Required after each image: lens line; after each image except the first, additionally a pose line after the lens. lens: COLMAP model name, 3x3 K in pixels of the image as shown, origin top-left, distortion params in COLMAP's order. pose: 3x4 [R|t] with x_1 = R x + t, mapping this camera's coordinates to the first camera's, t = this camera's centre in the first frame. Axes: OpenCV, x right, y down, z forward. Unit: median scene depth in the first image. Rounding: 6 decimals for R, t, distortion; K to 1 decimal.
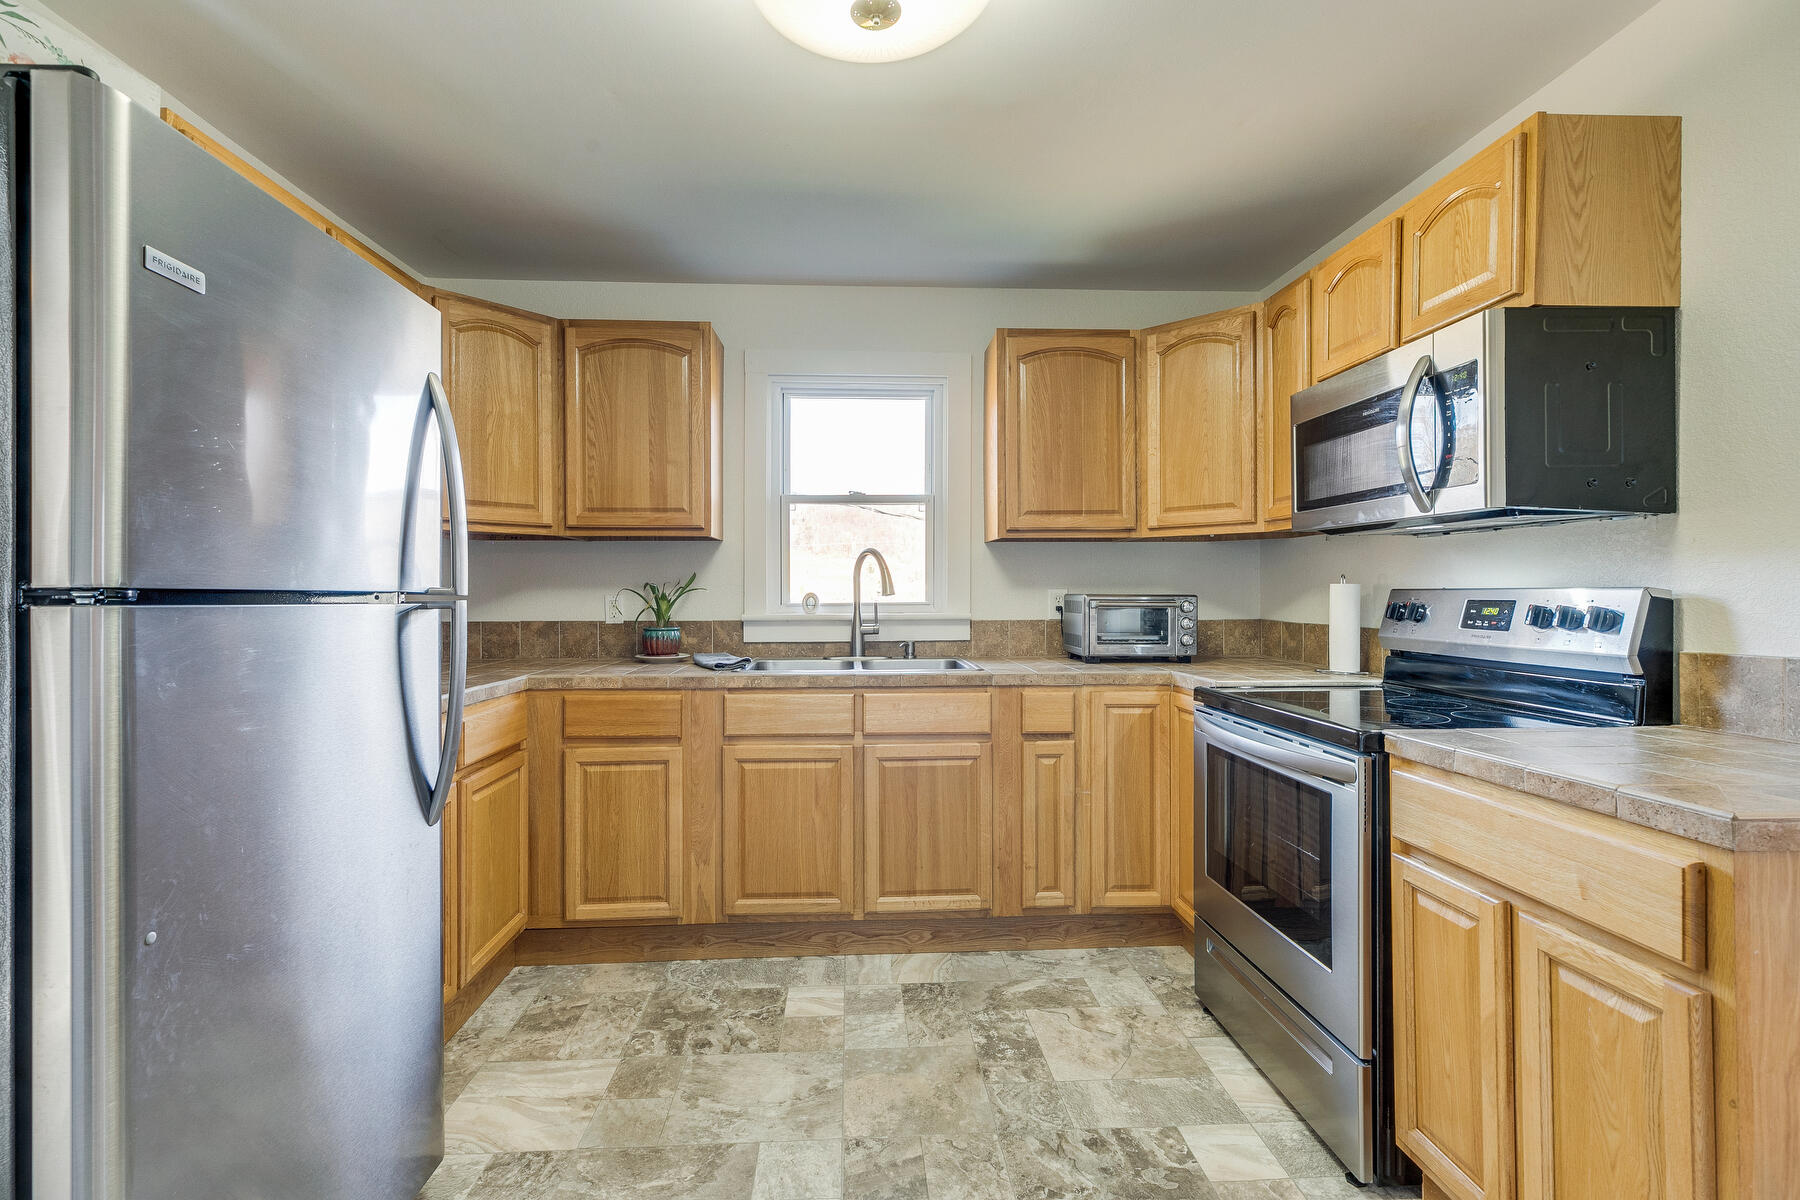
lens RADIAL K [[808.7, 0, 892.1], [0, 808.7, 599.5], [0, 0, 1]] dist [0.002844, -0.001218]
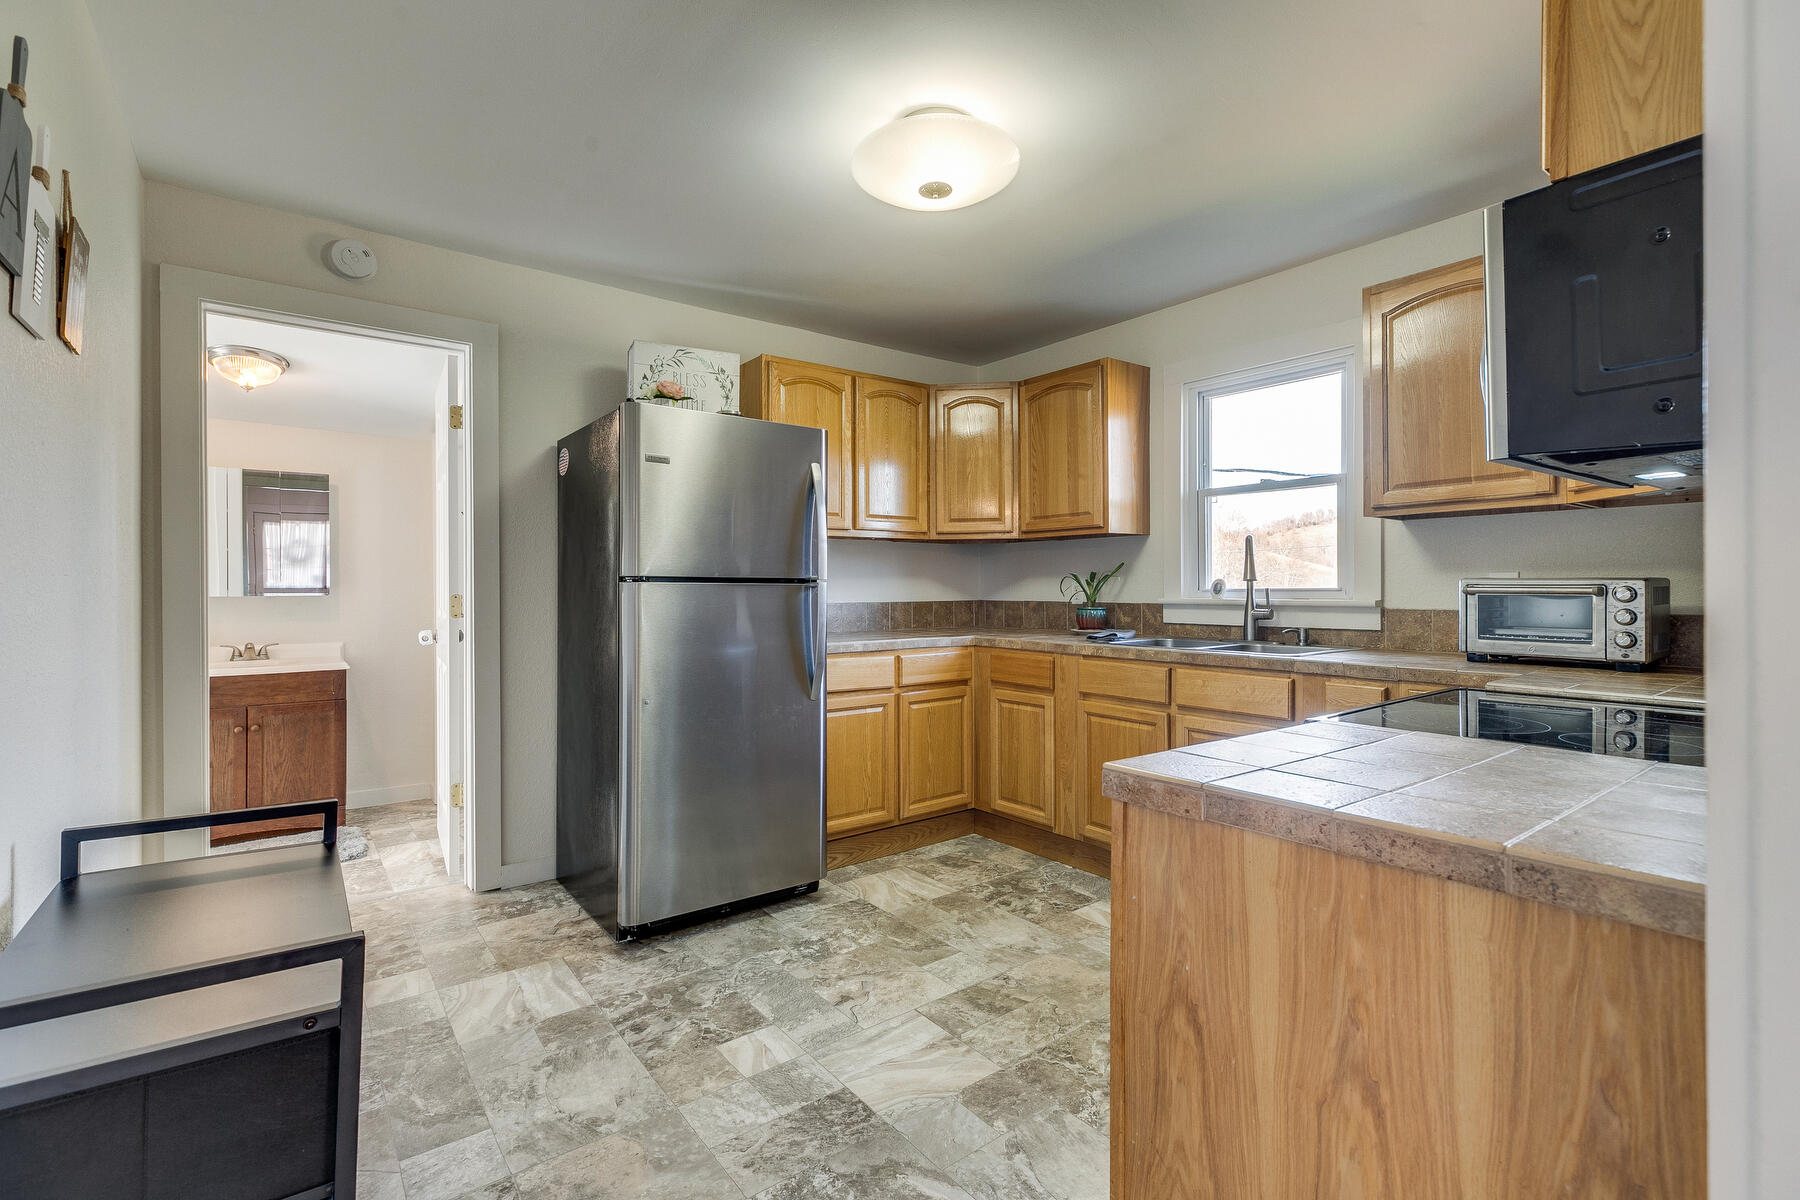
lens RADIAL K [[808.7, 0, 903.8], [0, 808.7, 607.3], [0, 0, 1]] dist [0.002844, -0.001218]
pose [[0.574610, 0.022051, -0.818130, 0.665797], [-0.004095, 0.999702, 0.024068, 0.006269], [0.818417, -0.010480, 0.574529, 0.051579]]
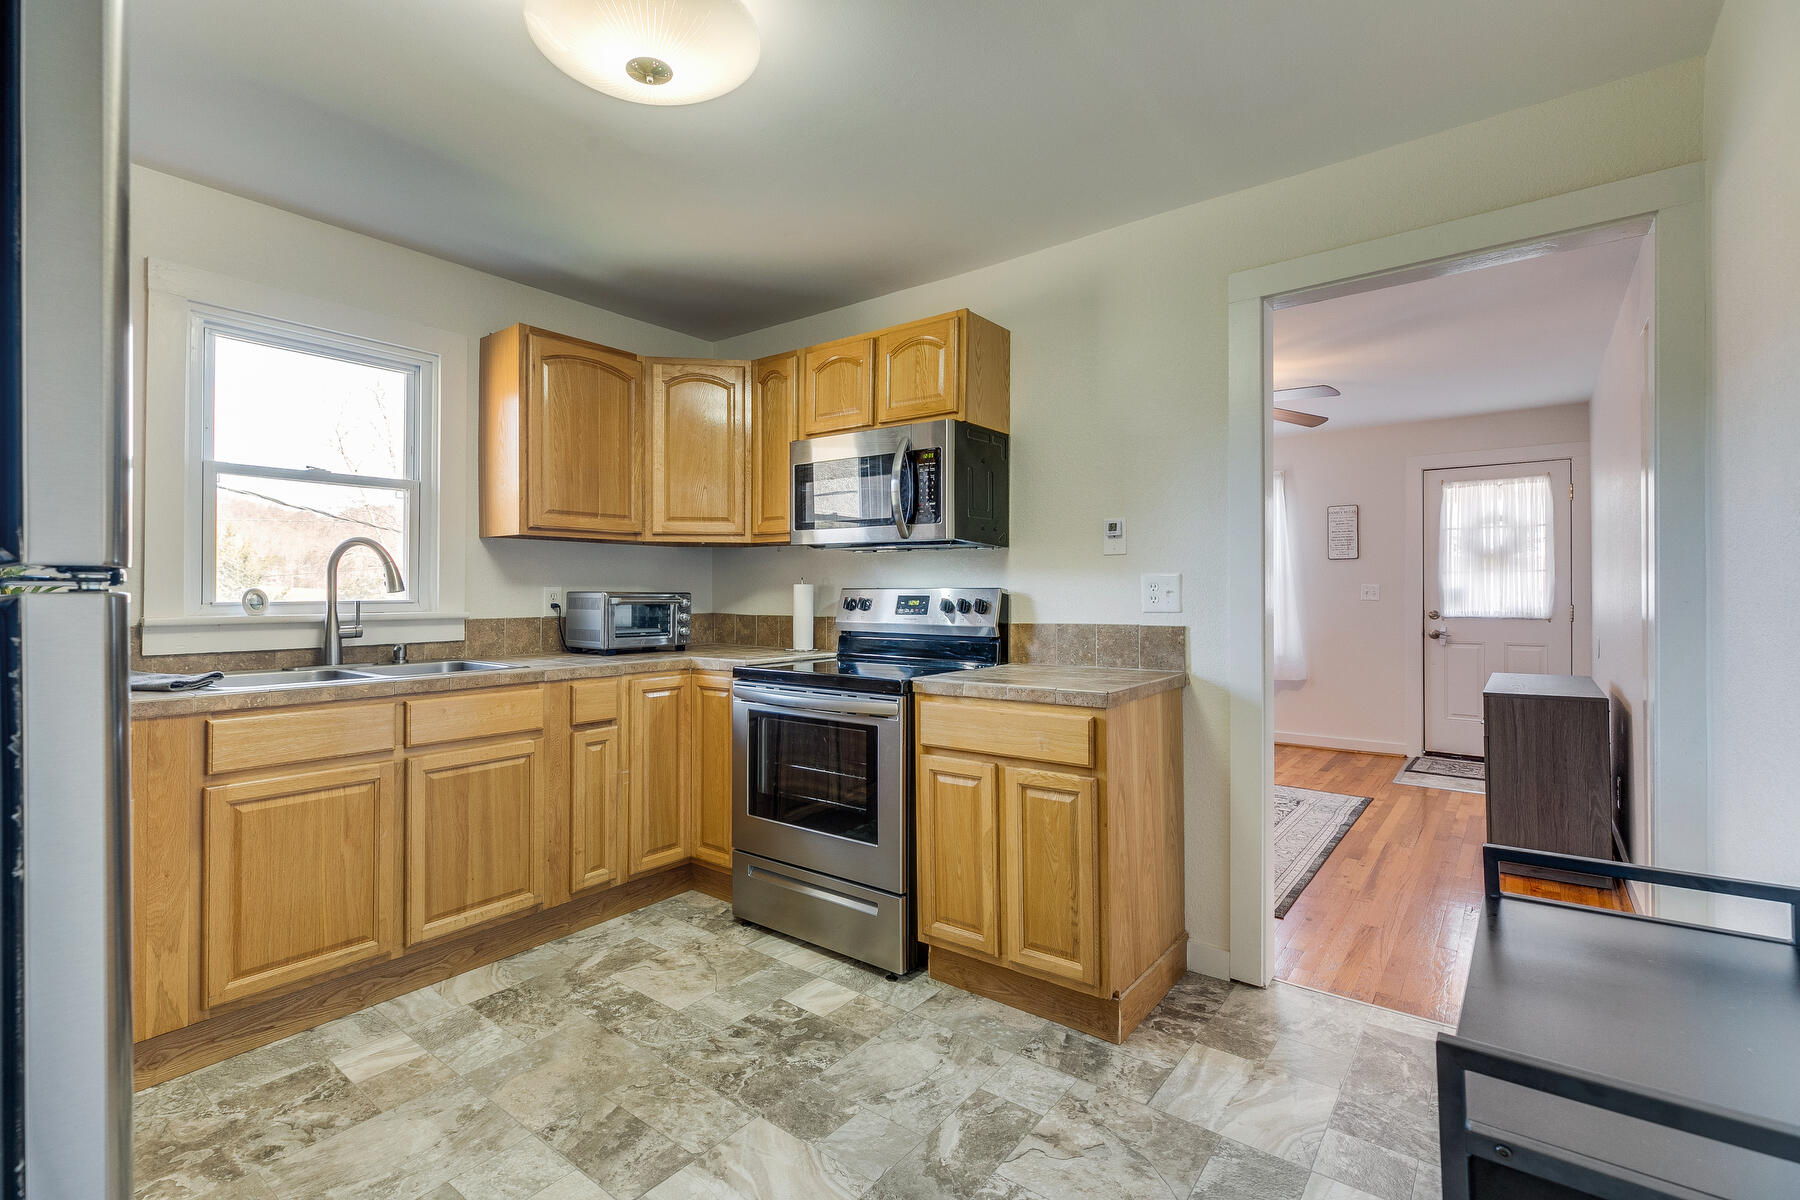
lens RADIAL K [[808.7, 0, 902.2], [0, 808.7, 598.2], [0, 0, 1]] dist [0.002844, -0.001218]
pose [[0.648267, -0.002790, 0.761408, -0.364087], [0.004322, 0.999991, -0.000015, 0.004437], [-0.761401, 0.003301, 0.648273, 0.002038]]
